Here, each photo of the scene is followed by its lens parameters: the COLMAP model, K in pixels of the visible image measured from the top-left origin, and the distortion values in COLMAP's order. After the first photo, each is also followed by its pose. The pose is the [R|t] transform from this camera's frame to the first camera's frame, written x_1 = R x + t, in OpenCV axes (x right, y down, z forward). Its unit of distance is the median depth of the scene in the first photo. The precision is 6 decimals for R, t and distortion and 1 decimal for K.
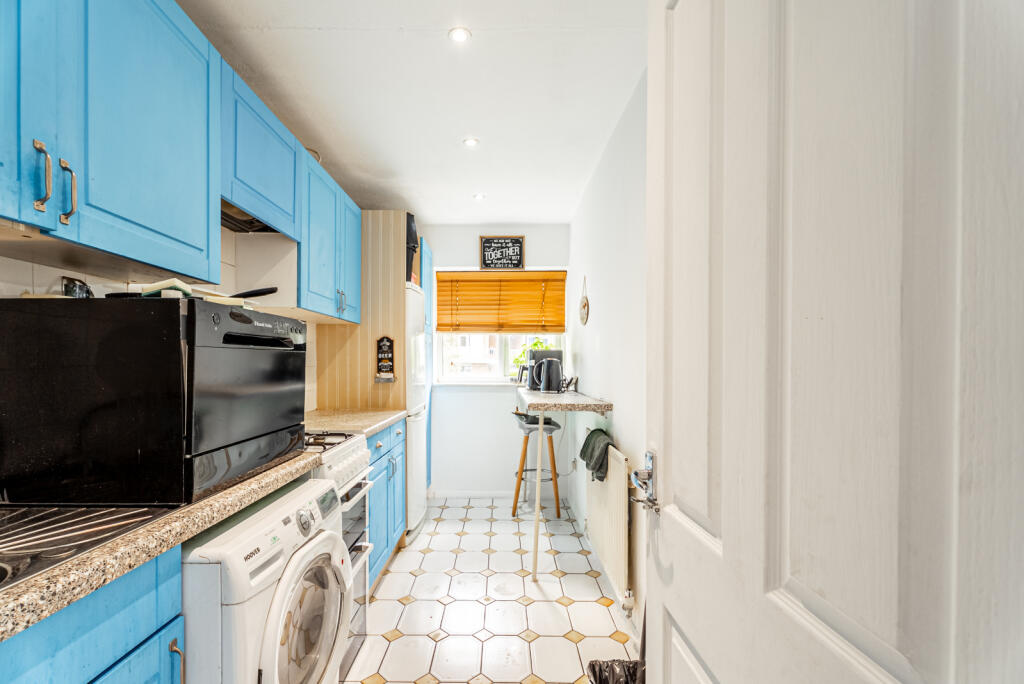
lens RADIAL K [[461.8, 0, 505.5], [0, 461.8, 368.8], [0, 0, 1]] dist [-0.003506, -0.002257]
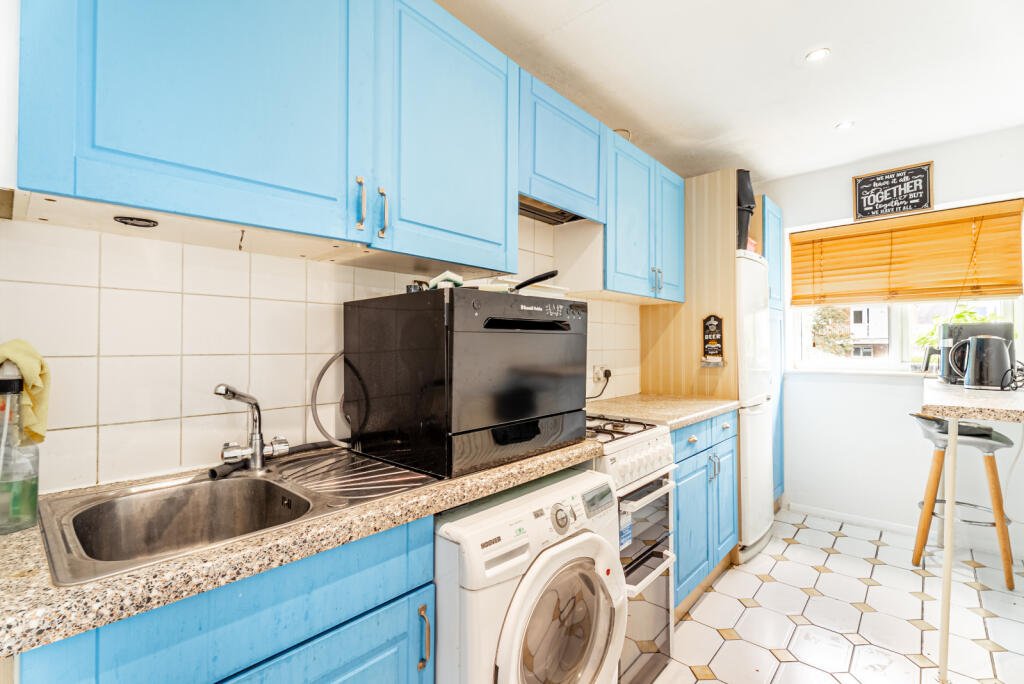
lens RADIAL K [[461.8, 0, 510.5], [0, 461.8, 336.7], [0, 0, 1]] dist [-0.003506, -0.002257]
pose [[0.739195, -0.017965, -0.673252, 0.059923], [-0.002185, 0.999575, -0.029072, -0.002333], [0.673488, 0.022960, 0.738842, 0.118636]]
